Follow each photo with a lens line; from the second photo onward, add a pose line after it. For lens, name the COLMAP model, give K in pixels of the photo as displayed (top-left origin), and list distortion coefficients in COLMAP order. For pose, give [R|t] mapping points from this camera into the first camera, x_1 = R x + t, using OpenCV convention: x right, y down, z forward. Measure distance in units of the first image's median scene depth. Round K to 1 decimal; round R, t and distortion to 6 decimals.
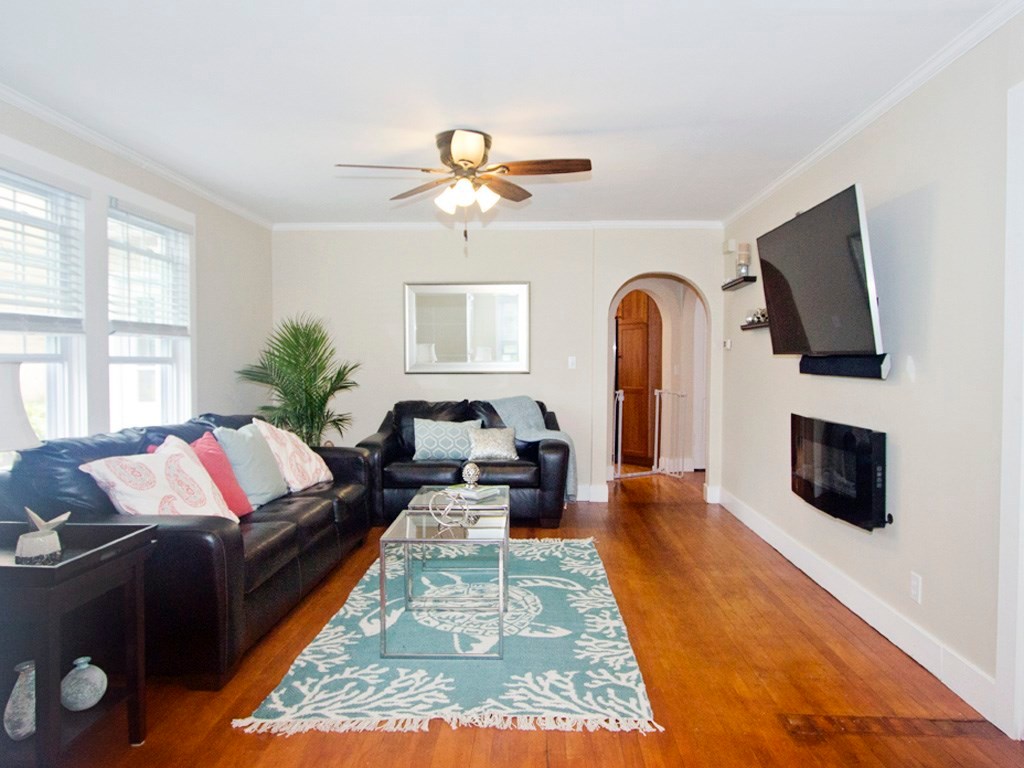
lens RADIAL K [[630.1, 0, 517.2], [0, 630.1, 382.7], [0, 0, 1]] dist [-0.002151, 0.000681]
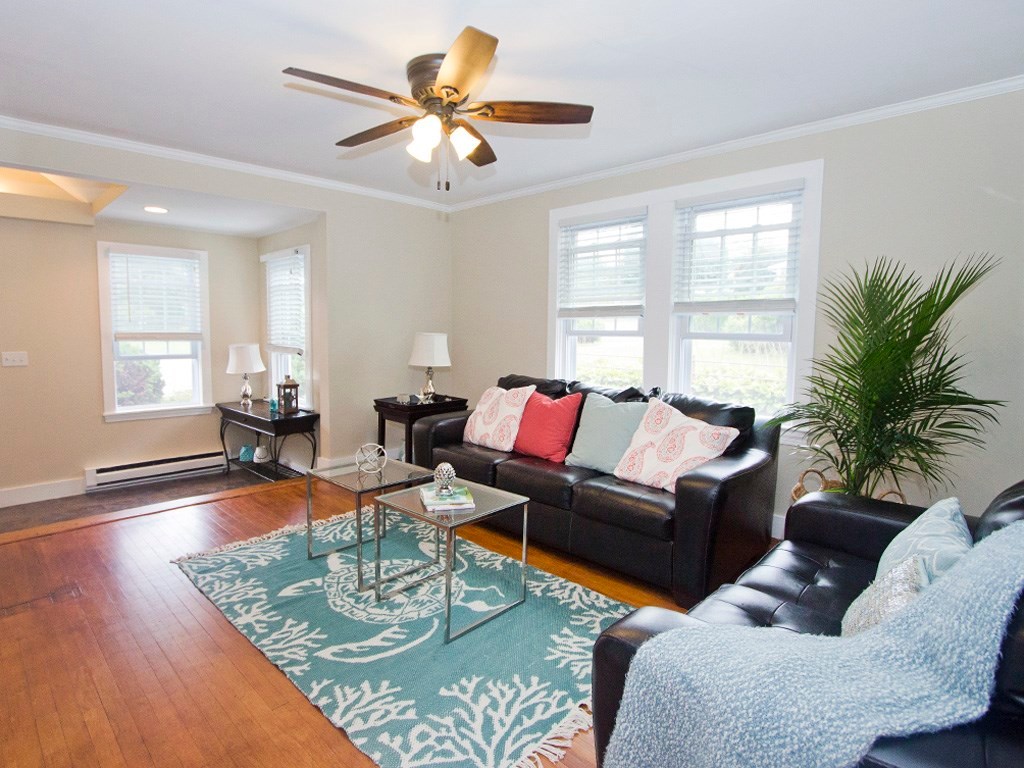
lens RADIAL K [[630.1, 0, 517.2], [0, 630.1, 382.7], [0, 0, 1]] dist [-0.002151, 0.000681]
pose [[-0.698463, 0.056938, -0.713377, 0.527315], [-0.034482, 0.992995, 0.113016, -0.086468], [0.714815, 0.103536, -0.691607, 1.940524]]
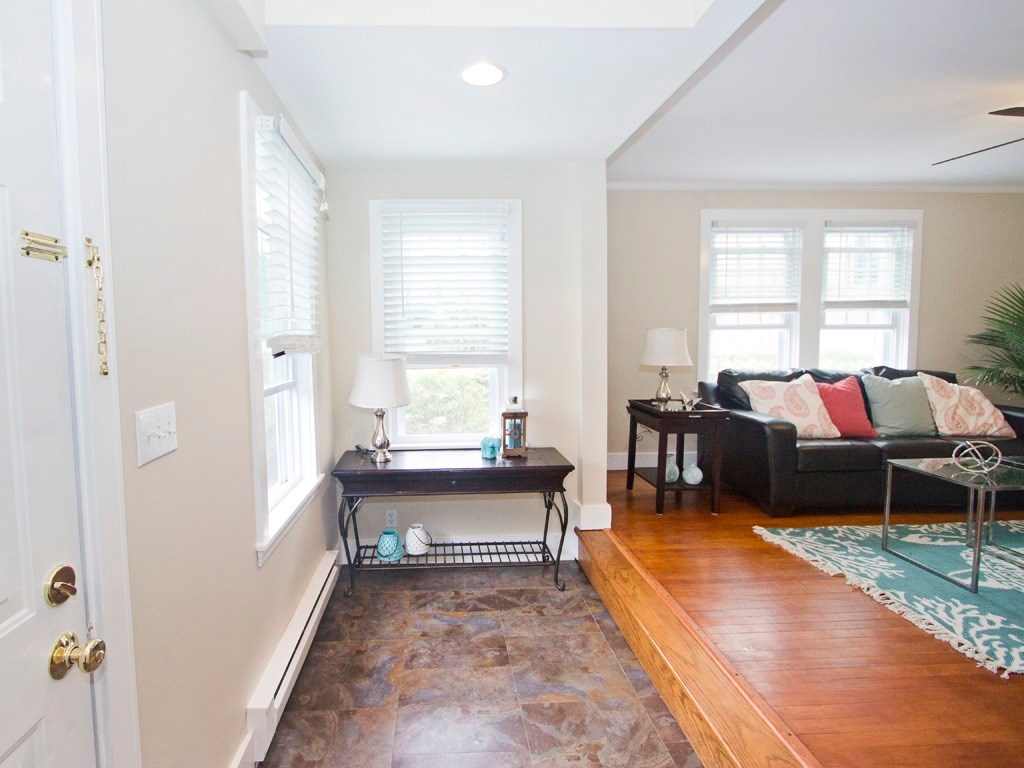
lens RADIAL K [[547.4, 0, 507.6], [0, 547.4, 375.5], [0, 0, 1]] dist [-0.001010, 0.000531]
pose [[0.146564, 0.071085, -0.986644, 0.686468], [-0.023477, 0.997384, 0.068372, 0.010635], [0.988923, 0.013143, 0.147849, 0.038026]]
